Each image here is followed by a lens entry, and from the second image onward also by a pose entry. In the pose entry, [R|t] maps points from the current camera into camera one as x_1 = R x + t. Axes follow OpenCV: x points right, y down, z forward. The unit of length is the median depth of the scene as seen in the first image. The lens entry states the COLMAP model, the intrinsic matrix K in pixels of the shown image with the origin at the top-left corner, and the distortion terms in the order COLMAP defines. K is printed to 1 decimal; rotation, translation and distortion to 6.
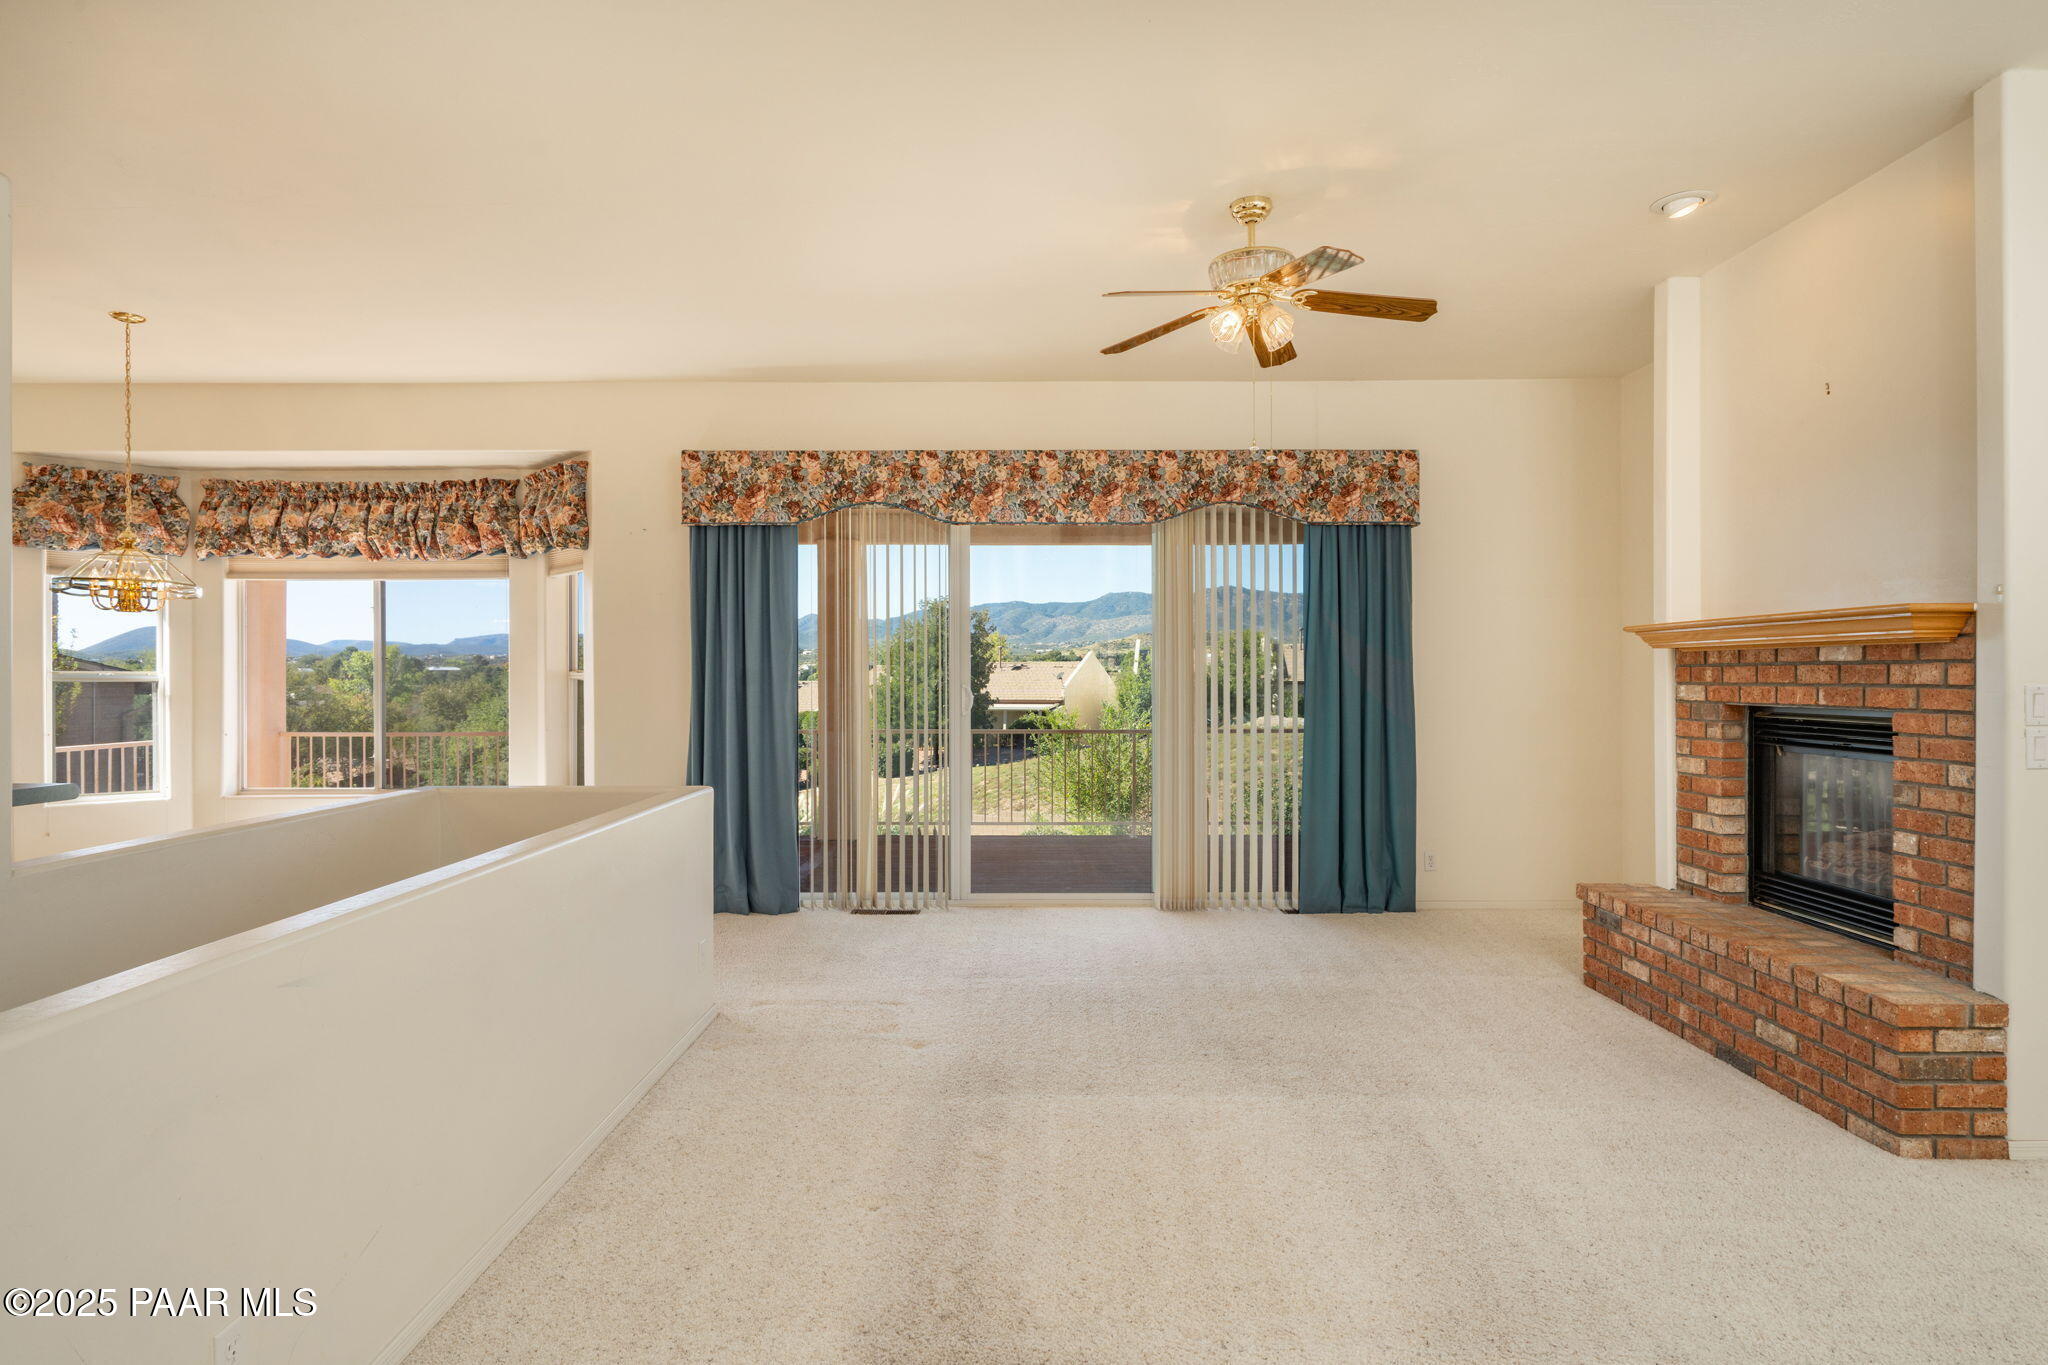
lens RADIAL K [[1051.1, 0, 1020.3], [0, 1051.1, 686.6], [0, 0, 1]] dist [0.004778, 0.000105]
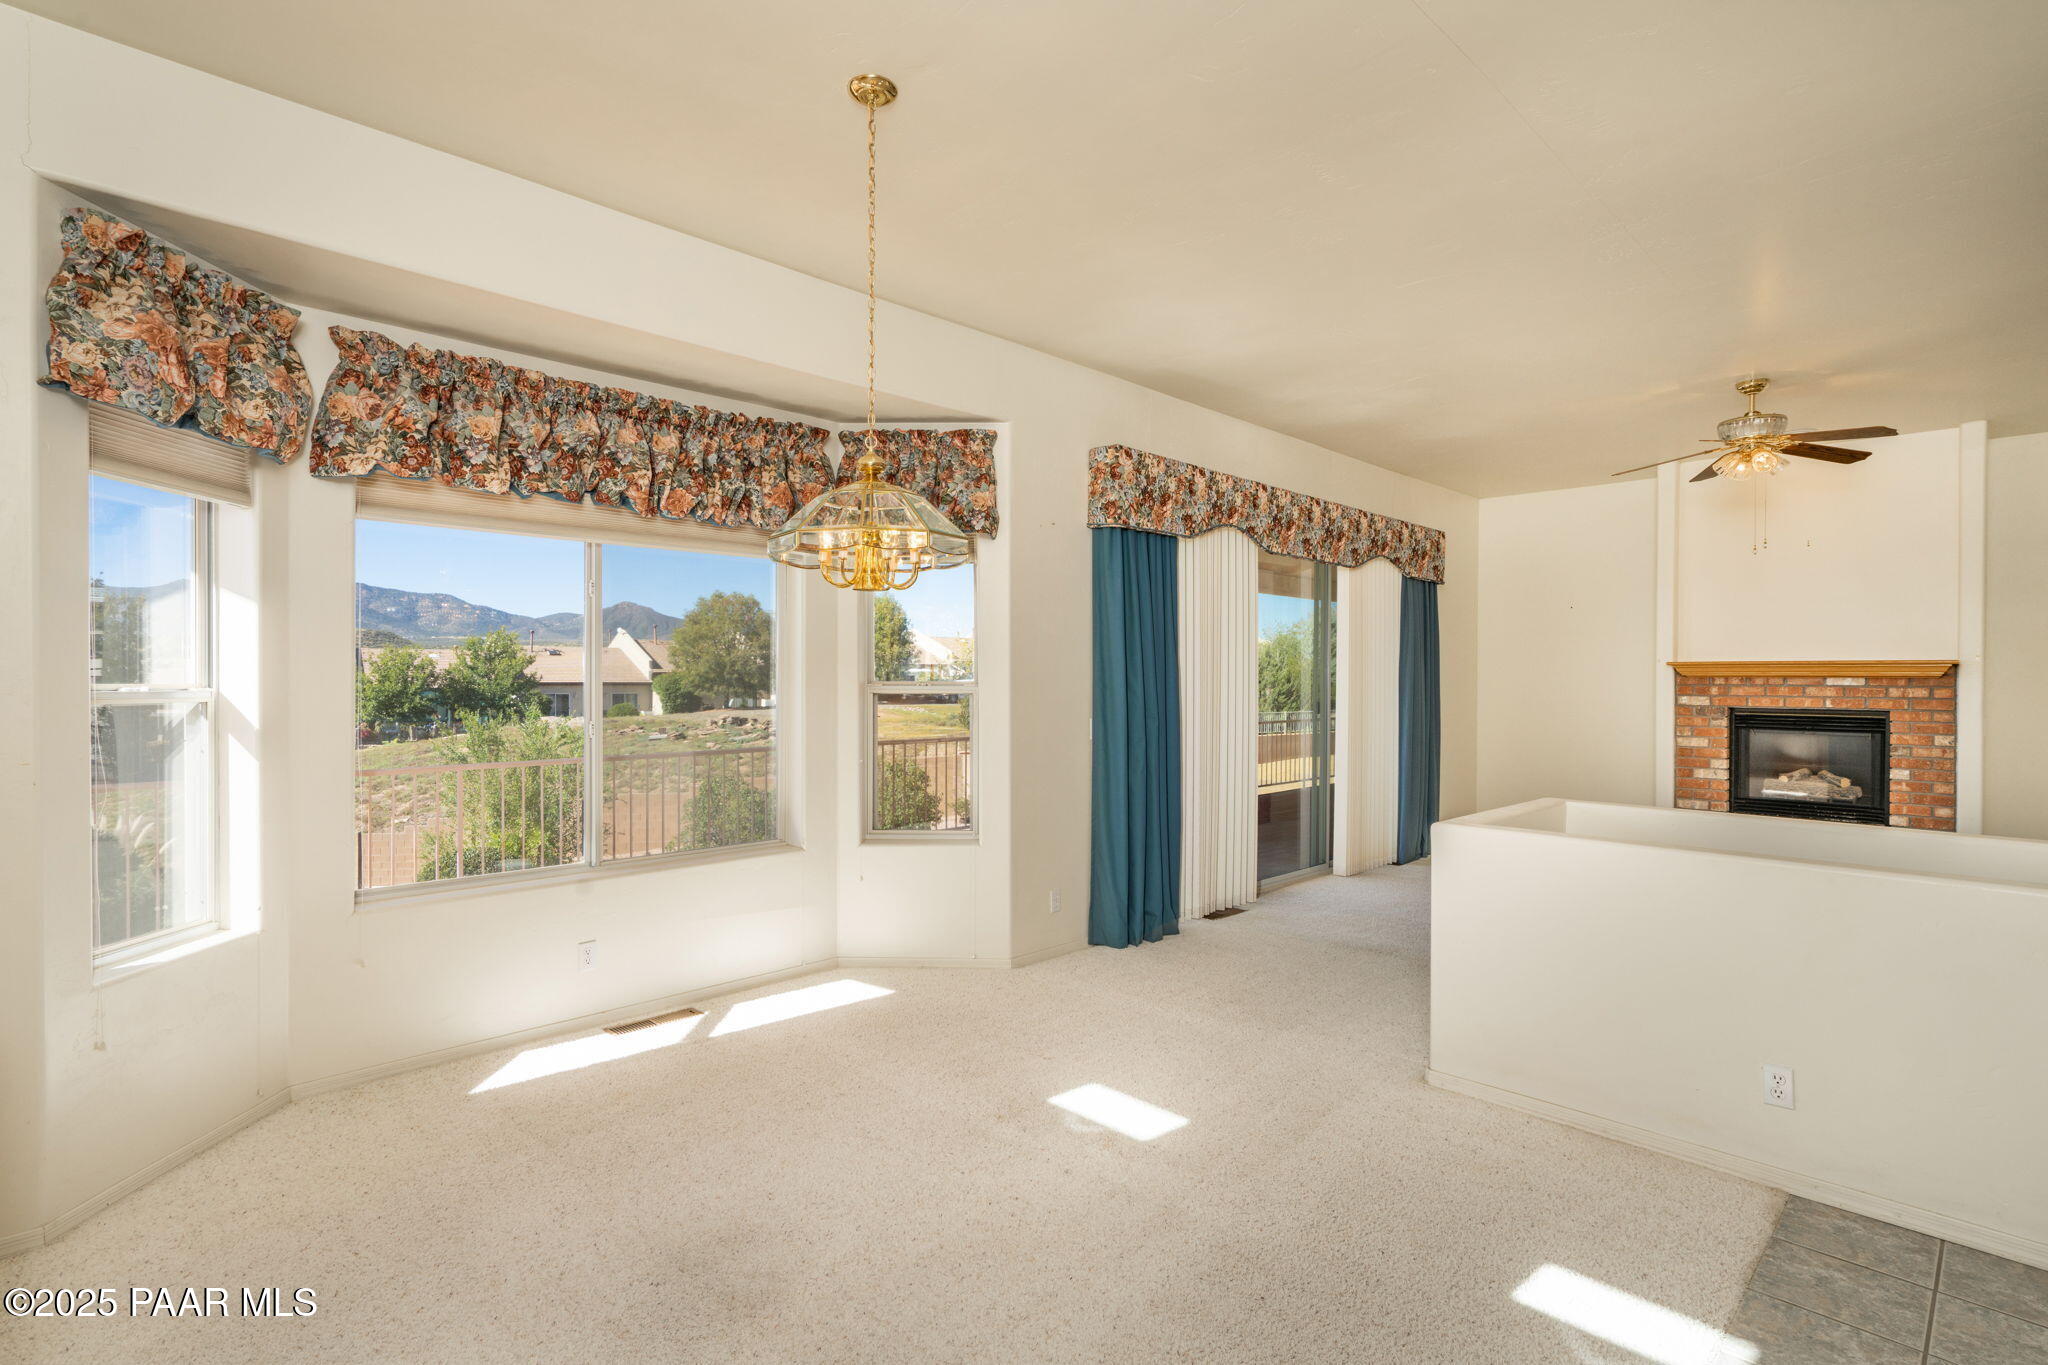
lens RADIAL K [[970.0, 0, 985.6], [0, 970.0, 674.1], [0, 0, 1]] dist [0.006328, -0.001490]
pose [[0.731296, 0.008920, 0.682002, -0.986825], [-0.000197, 0.999917, -0.012867, -0.012809], [-0.682061, 0.009275, 0.731237, 0.459606]]
